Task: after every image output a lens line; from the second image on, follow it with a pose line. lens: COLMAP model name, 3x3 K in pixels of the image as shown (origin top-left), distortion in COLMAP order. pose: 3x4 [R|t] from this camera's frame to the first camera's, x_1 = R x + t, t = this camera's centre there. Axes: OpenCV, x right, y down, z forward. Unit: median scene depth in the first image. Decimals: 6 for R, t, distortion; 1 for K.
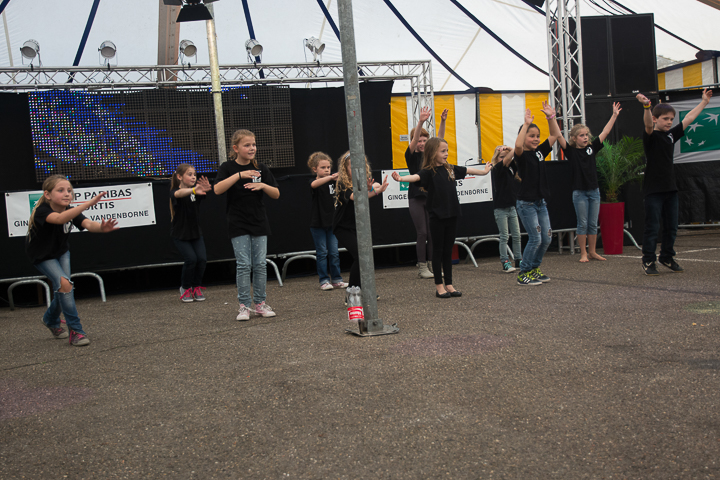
lens RADIAL K [[892.1, 0, 360.7], [0, 892.1, 242.1], [0, 0, 1]] dist [0.010494, 0.173313]
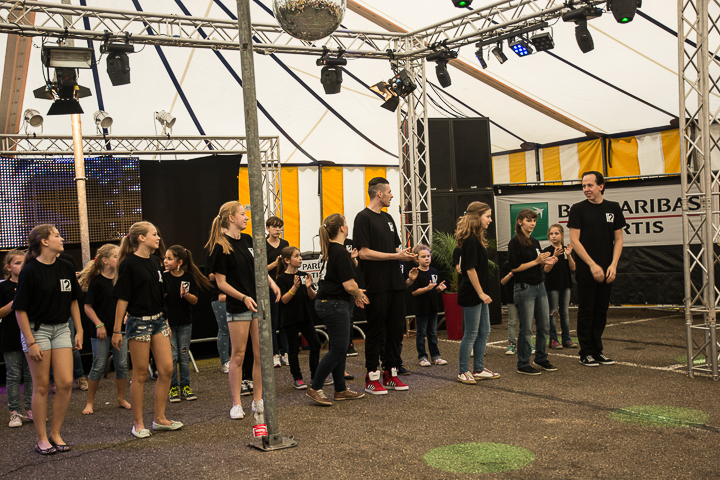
lens RADIAL K [[929.0, 0, 357.4], [0, 929.0, 245.4], [0, 0, 1]] dist [0.066153, 0.207625]
pose [[0.979382, 0.017475, 0.201262, -0.053985], [-0.010721, 0.999344, -0.034601, -0.048508], [-0.201735, 0.031730, 0.978926, -0.076732]]
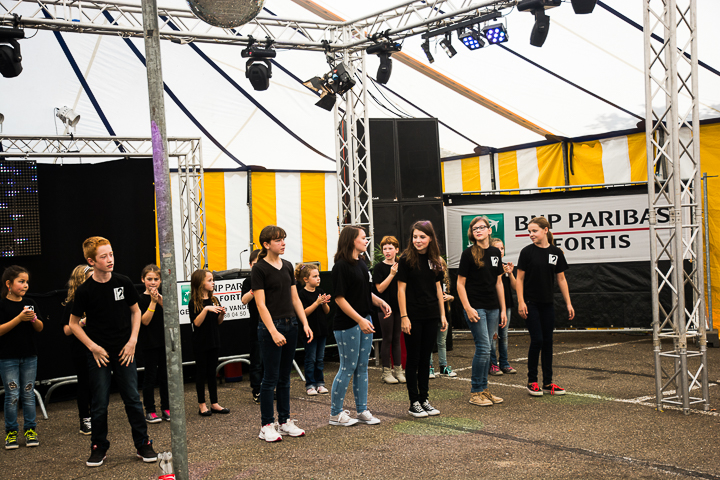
lens RADIAL K [[1037.3, 0, 360.3], [0, 1037.3, 249.5], [0, 0, 1]] dist [0.116712, 0.137997]
pose [[0.965435, 0.018419, 0.259991, -0.044106], [-0.006978, 0.998969, -0.044861, -0.051519], [-0.260550, 0.041496, 0.964568, -0.064087]]
